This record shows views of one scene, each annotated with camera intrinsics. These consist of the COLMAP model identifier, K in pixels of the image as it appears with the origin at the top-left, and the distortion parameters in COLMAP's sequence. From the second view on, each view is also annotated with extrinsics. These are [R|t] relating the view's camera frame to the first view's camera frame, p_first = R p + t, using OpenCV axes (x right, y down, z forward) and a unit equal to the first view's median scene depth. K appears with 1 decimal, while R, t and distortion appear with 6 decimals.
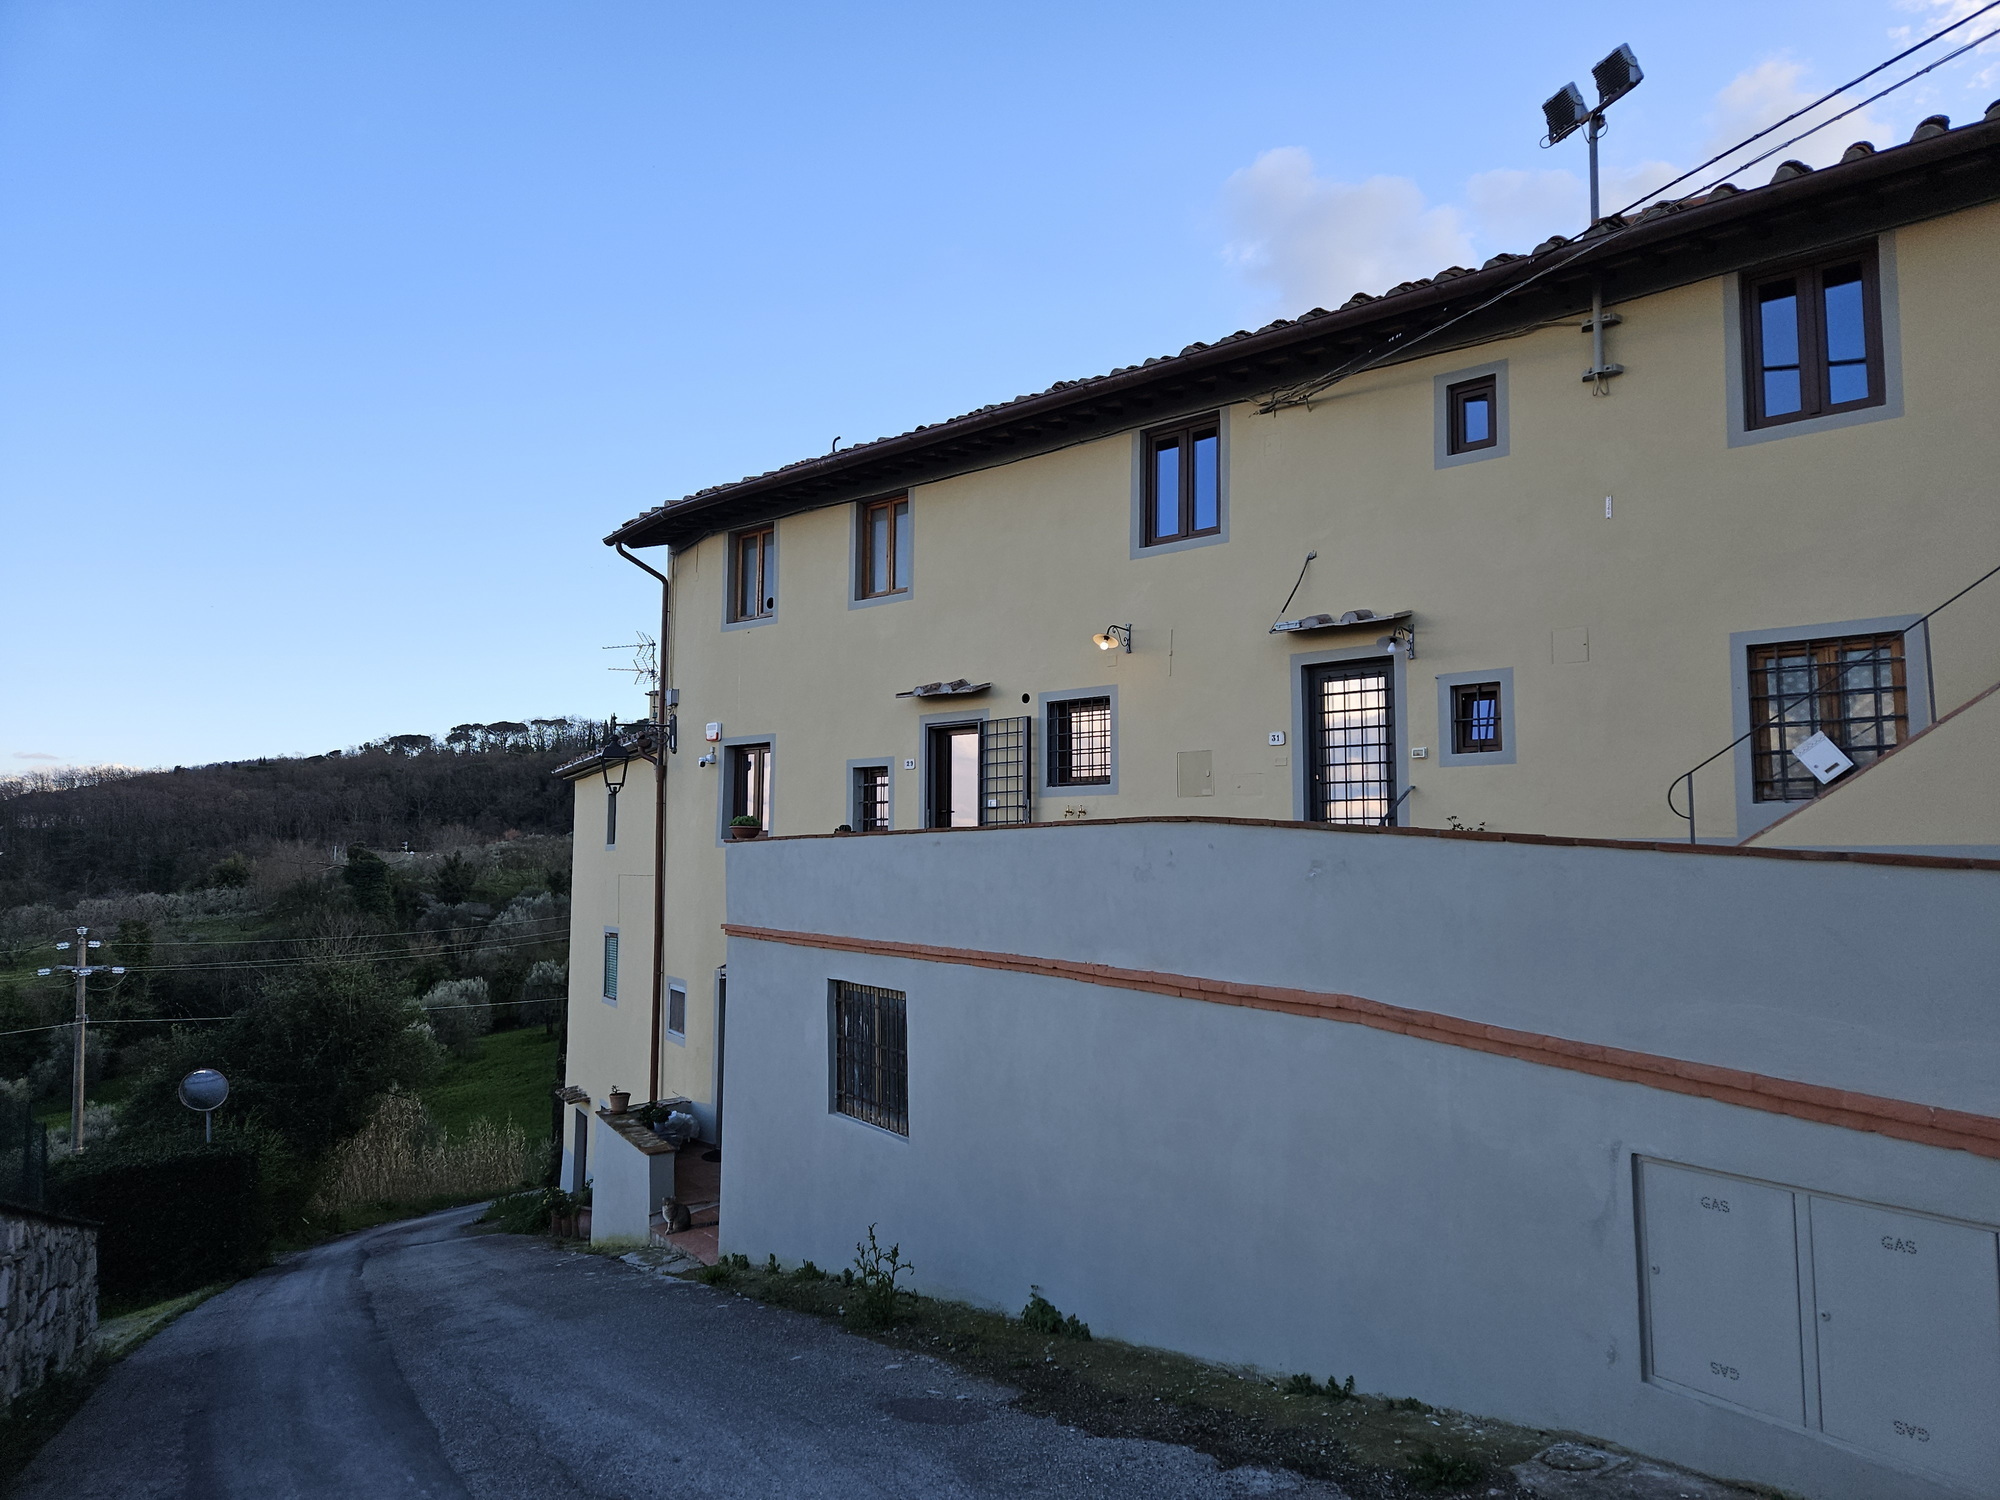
lens RADIAL K [[1401.9, 0, 1000.0], [0, 1401.9, 750.0], [0, 0, 1]] dist [0.100509, -0.075529]
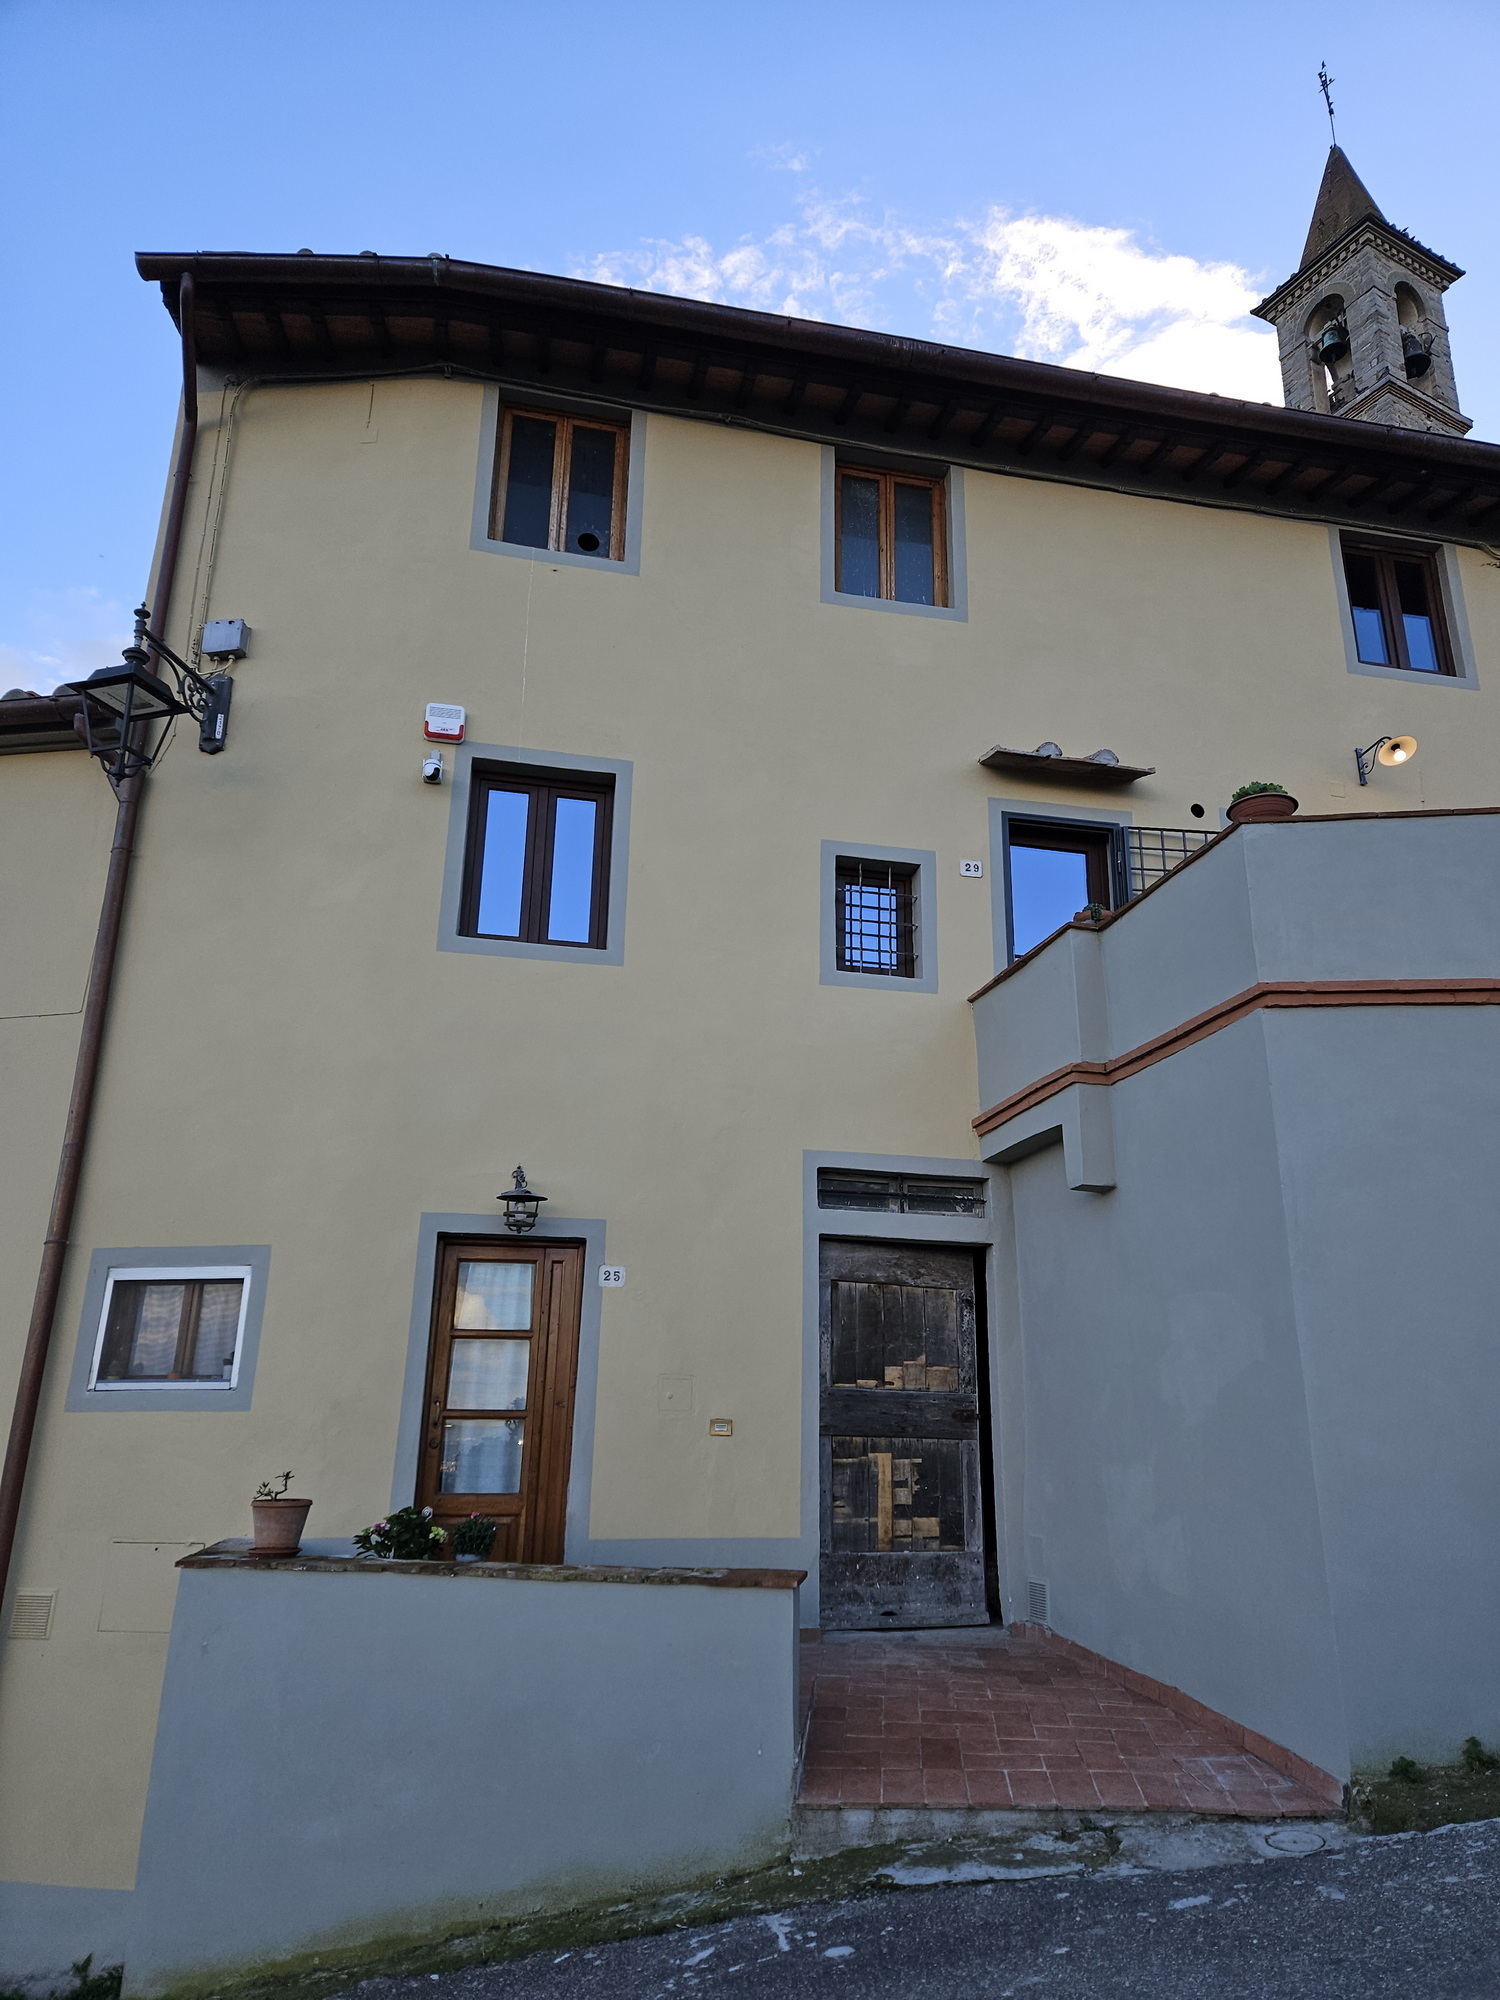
lens RADIAL K [[1395.0, 0, 751.8], [0, 1395.0, 974.5], [0, 0, 1]] dist [0.101328, -0.079346]
pose [[0.588419, 0.258772, 0.766029, -0.694799], [-0.078457, 0.961206, -0.264439, 0.268728], [-0.804741, 0.095500, 0.585894, 0.912053]]
